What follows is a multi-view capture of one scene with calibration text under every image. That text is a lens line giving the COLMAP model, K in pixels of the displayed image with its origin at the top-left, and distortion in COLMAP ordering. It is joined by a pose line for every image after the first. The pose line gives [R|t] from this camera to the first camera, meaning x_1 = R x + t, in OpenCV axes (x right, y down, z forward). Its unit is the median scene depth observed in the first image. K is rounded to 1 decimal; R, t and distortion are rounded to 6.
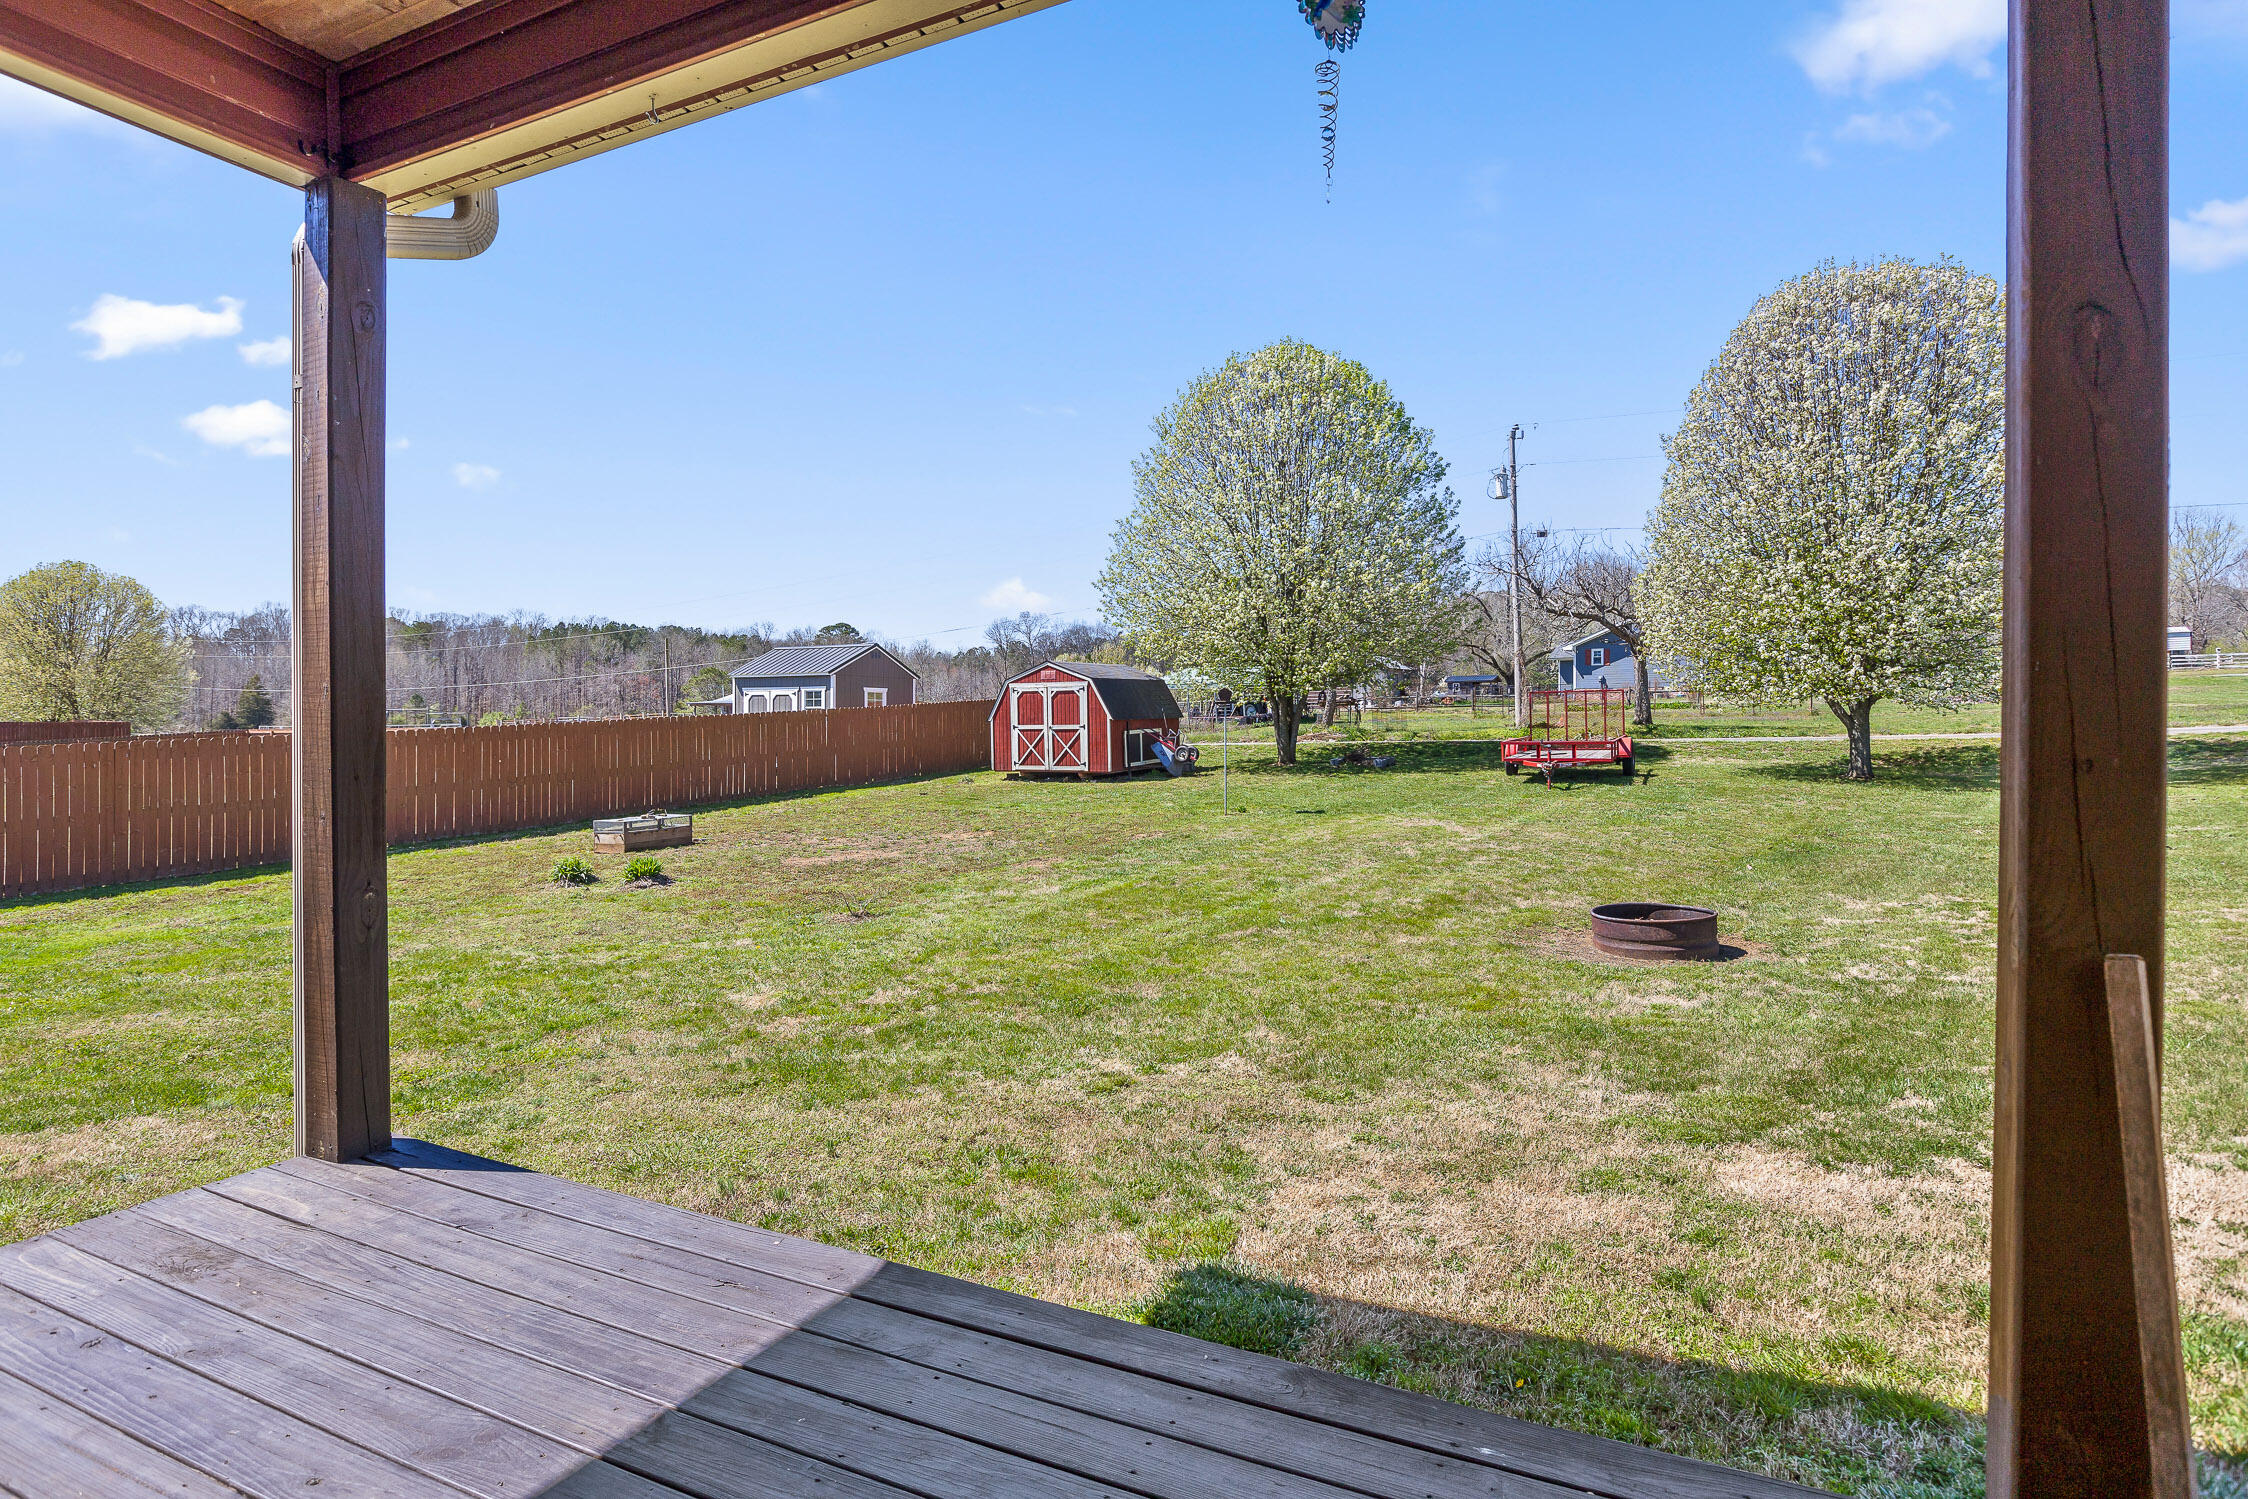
lens RADIAL K [[1181.5, 0, 1115.1], [0, 1181.5, 700.5], [0, 0, 1]] dist [0.006319, 0.000051]
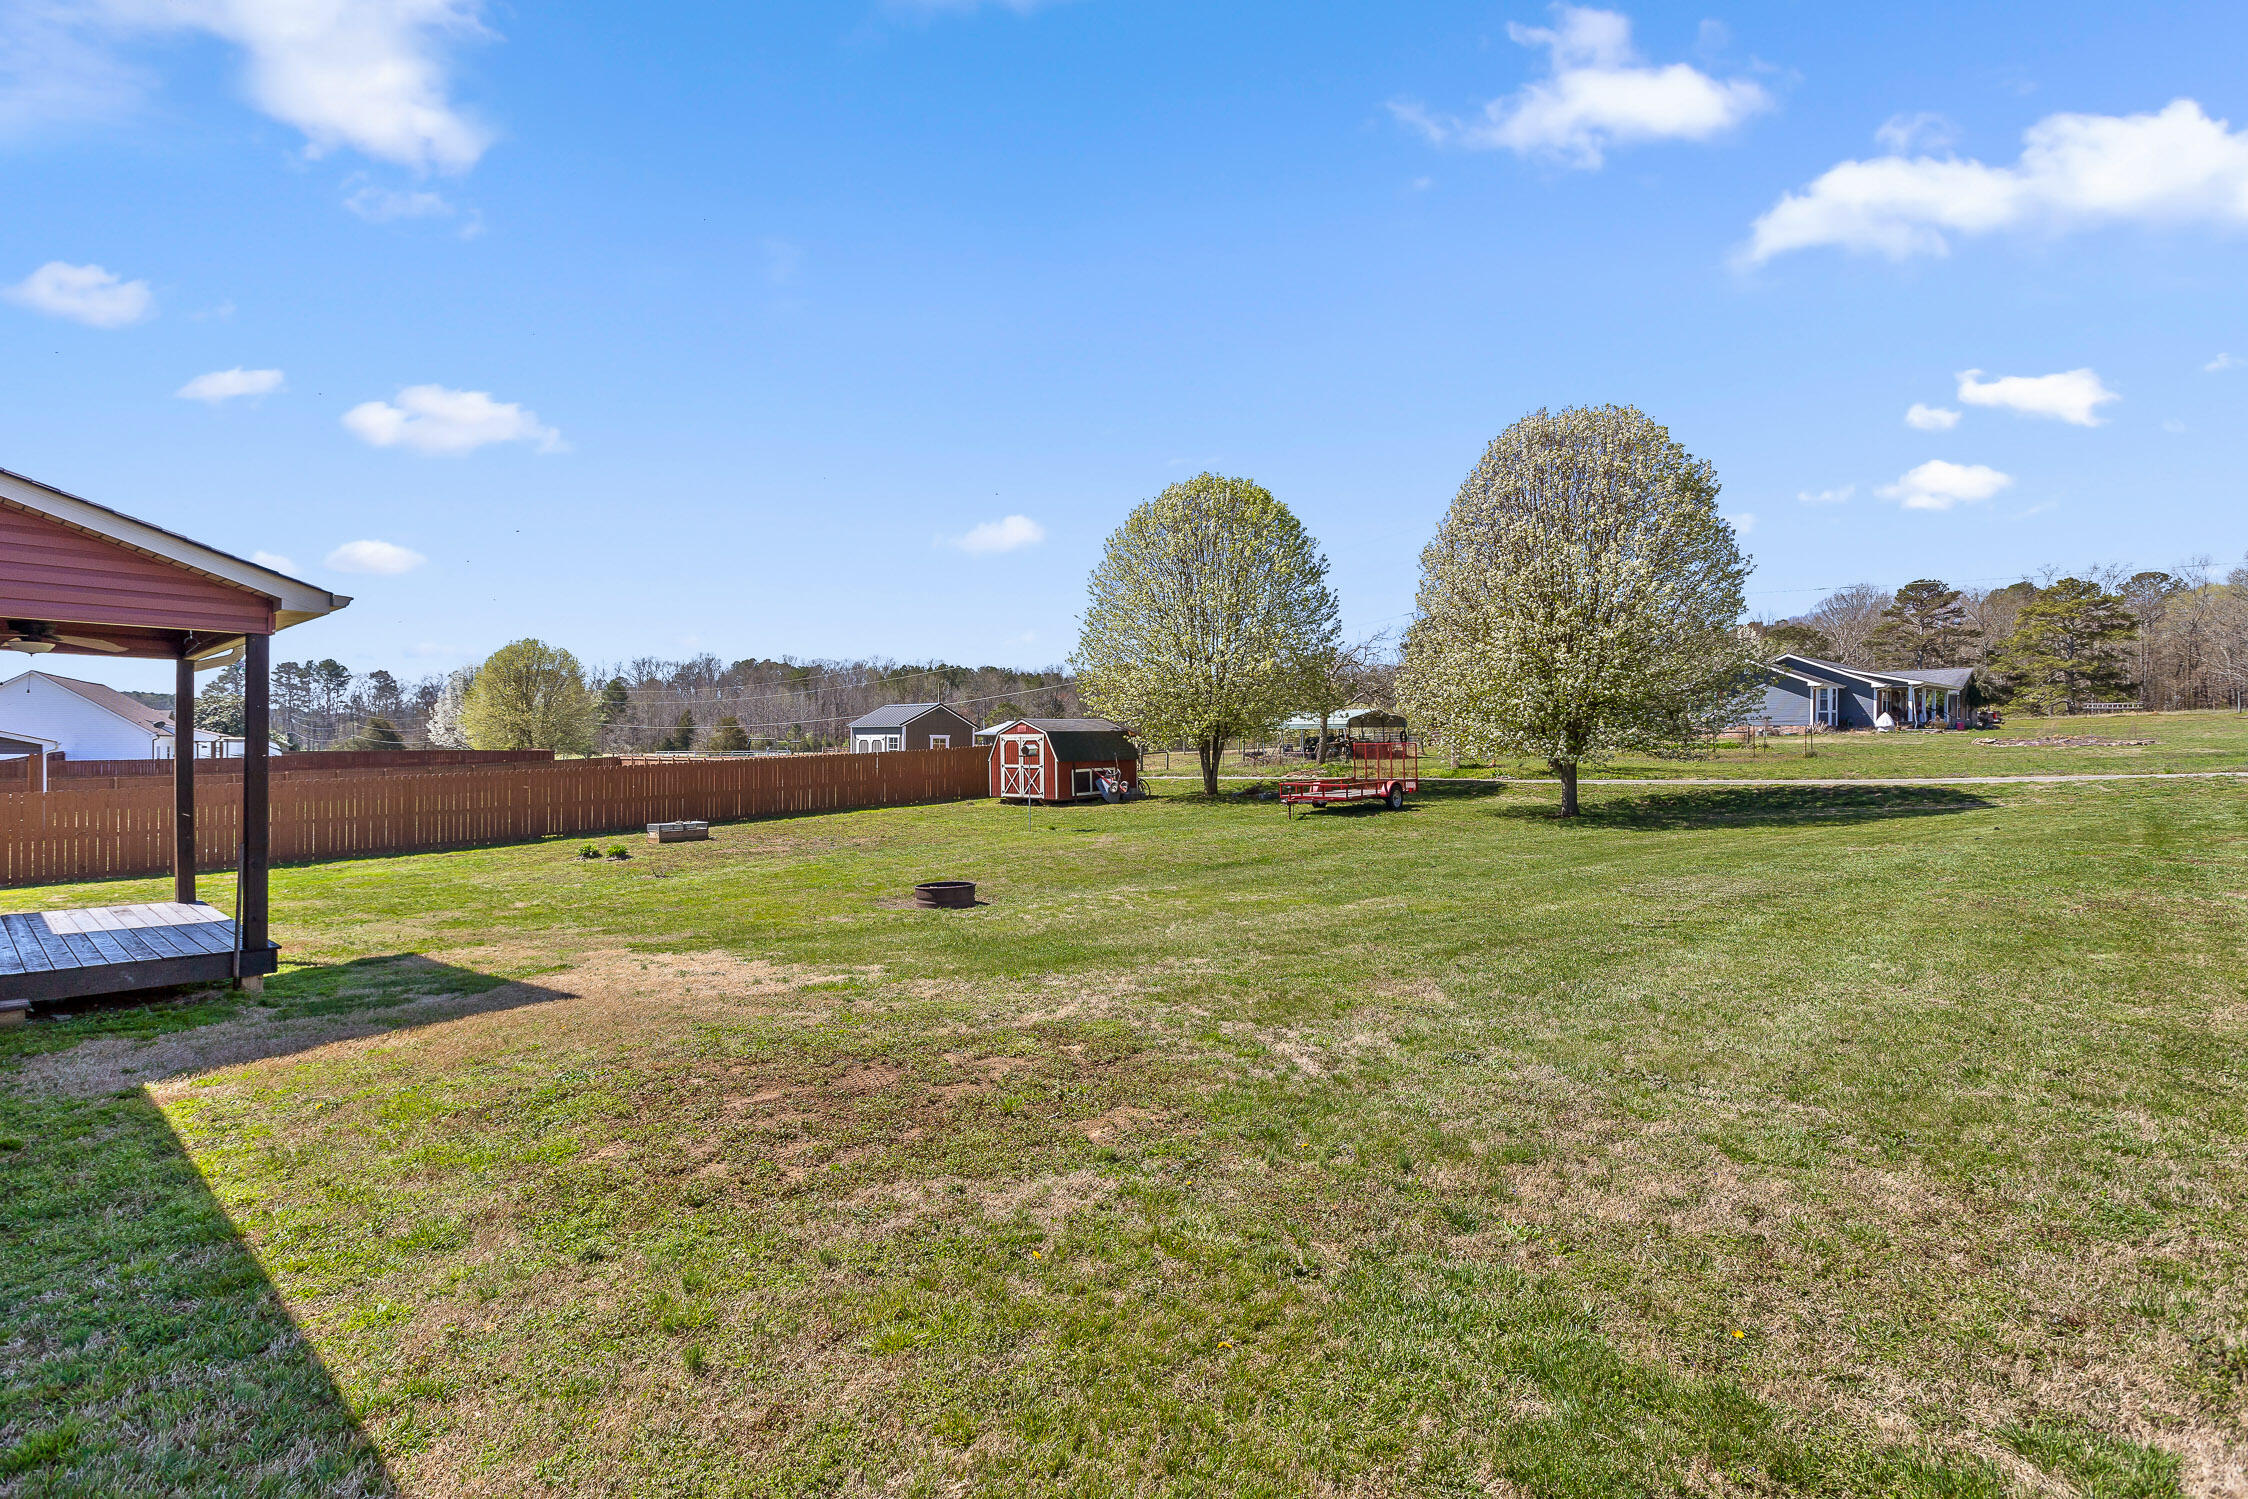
lens RADIAL K [[1038.1, 0, 1070.9], [0, 1038.1, 745.5], [0, 0, 1]] dist [-0.005980, -0.000566]
pose [[0.963299, 0.005411, -0.268375, 0.320408], [-0.001396, 0.999884, 0.015150, -0.020151], [0.268425, -0.014219, 0.963196, -0.156487]]
